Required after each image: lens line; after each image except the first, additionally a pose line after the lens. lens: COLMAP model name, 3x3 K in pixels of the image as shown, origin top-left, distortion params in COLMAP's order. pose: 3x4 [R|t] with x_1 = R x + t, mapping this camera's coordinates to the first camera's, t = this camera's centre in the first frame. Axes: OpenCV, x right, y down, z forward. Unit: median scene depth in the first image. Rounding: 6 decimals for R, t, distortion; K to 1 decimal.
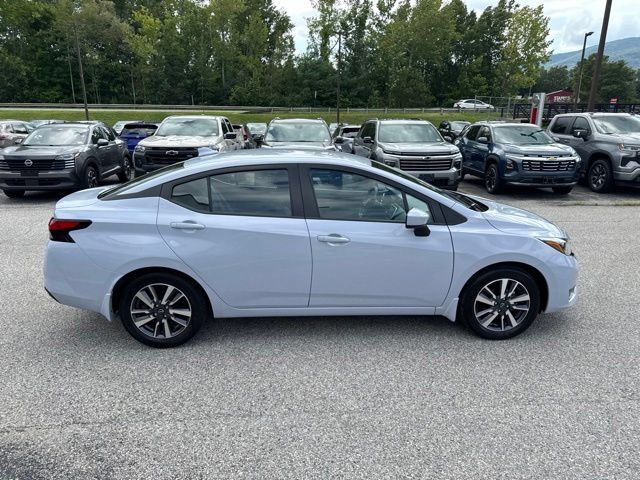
lens RADIAL K [[454.2, 0, 324.6], [0, 454.2, 239.4], [0, 0, 1]] dist [0.032911, -0.039038]
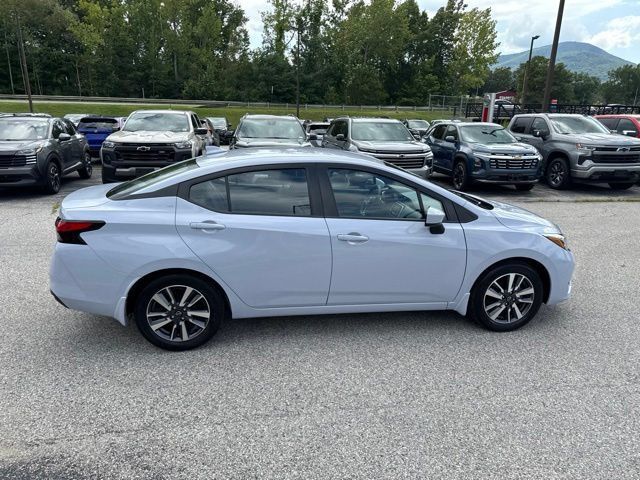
lens RADIAL K [[454.2, 0, 324.6], [0, 454.2, 239.4], [0, 0, 1]] dist [0.032911, -0.039038]
pose [[0.994883, -0.012121, 0.100300, -0.051292], [0.011285, 0.999897, 0.008898, -0.002376], [-0.100398, -0.007721, 0.994917, -0.000893]]
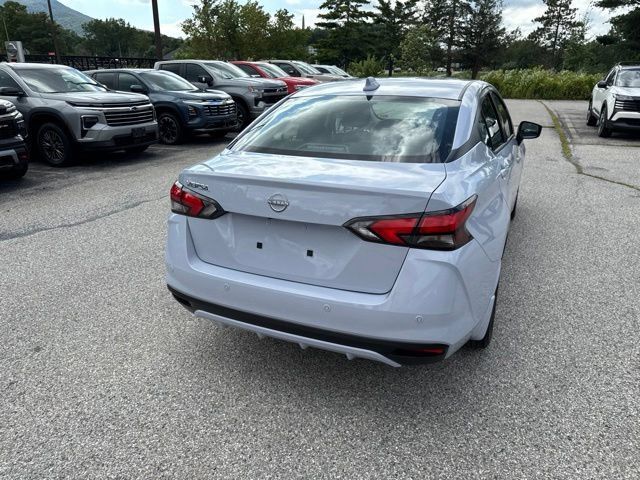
lens RADIAL K [[453.3, 0, 324.3], [0, 453.3, 238.9], [0, 0, 1]] dist [0.035623, -0.041052]
pose [[0.443972, -0.306854, 0.841861, -0.398351], [0.233267, 0.946719, 0.222056, -0.058066], [-0.865145, 0.097792, 0.491895, 0.317953]]
